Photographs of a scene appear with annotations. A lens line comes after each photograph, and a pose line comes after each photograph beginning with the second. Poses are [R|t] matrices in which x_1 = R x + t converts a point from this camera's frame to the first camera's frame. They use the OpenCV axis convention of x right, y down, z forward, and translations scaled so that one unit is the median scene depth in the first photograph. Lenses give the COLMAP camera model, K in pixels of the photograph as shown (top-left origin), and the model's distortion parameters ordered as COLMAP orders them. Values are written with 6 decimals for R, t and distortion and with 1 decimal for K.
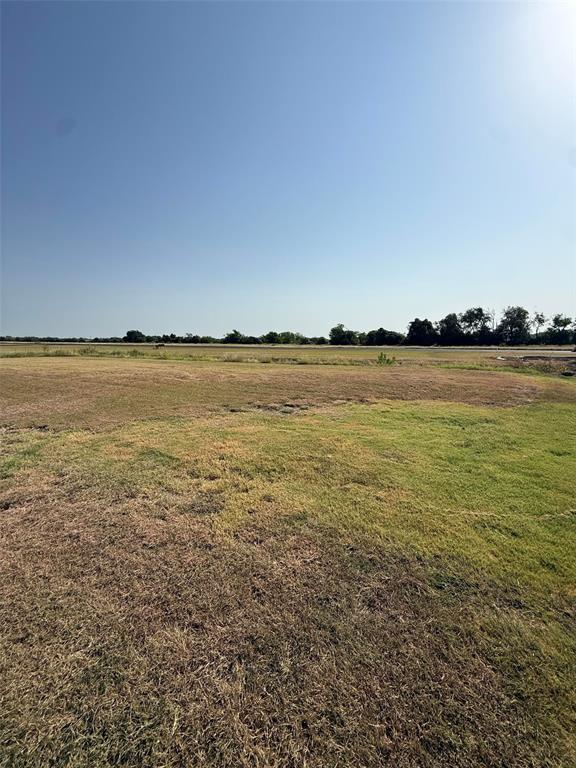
lens RADIAL K [[307.6, 0, 286.0], [0, 307.6, 384.0], [0, 0, 1]] dist [-0.013748, -0.000286]
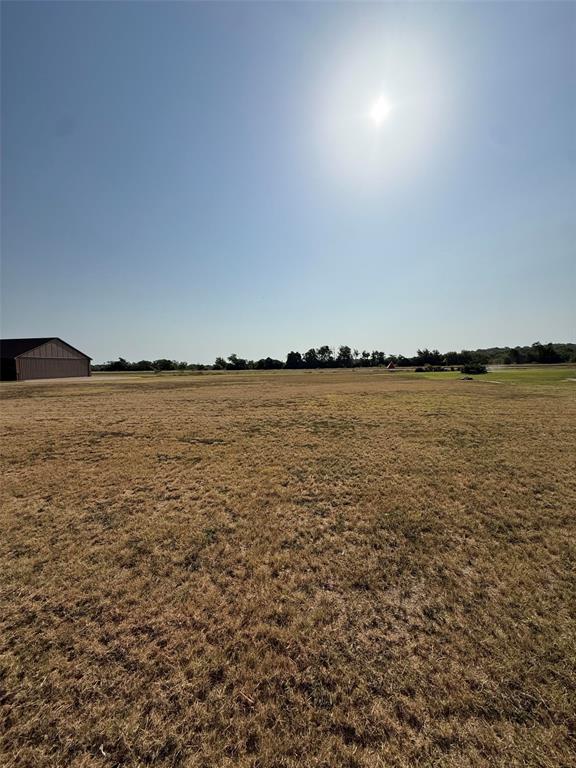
lens RADIAL K [[307.6, 0, 288.7], [0, 307.6, 383.9], [0, 0, 1]] dist [-0.013748, -0.000286]
pose [[0.849455, -0.039008, 0.526217, -0.397451], [0.085300, 0.994298, -0.063991, 0.043413], [-0.520720, 0.099244, 0.847939, -0.268745]]
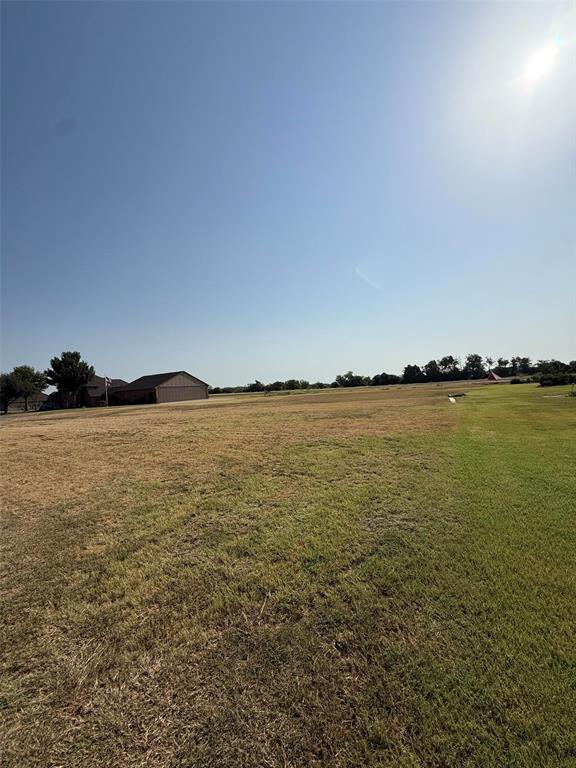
lens RADIAL K [[307.6, 0, 283.5], [0, 307.6, 383.5], [0, 0, 1]] dist [-0.013748, -0.000286]
pose [[0.994633, -0.055120, 0.087563, -0.287999], [0.068171, 0.985739, -0.153853, 0.053635], [-0.077834, 0.158997, 0.984206, -0.353156]]
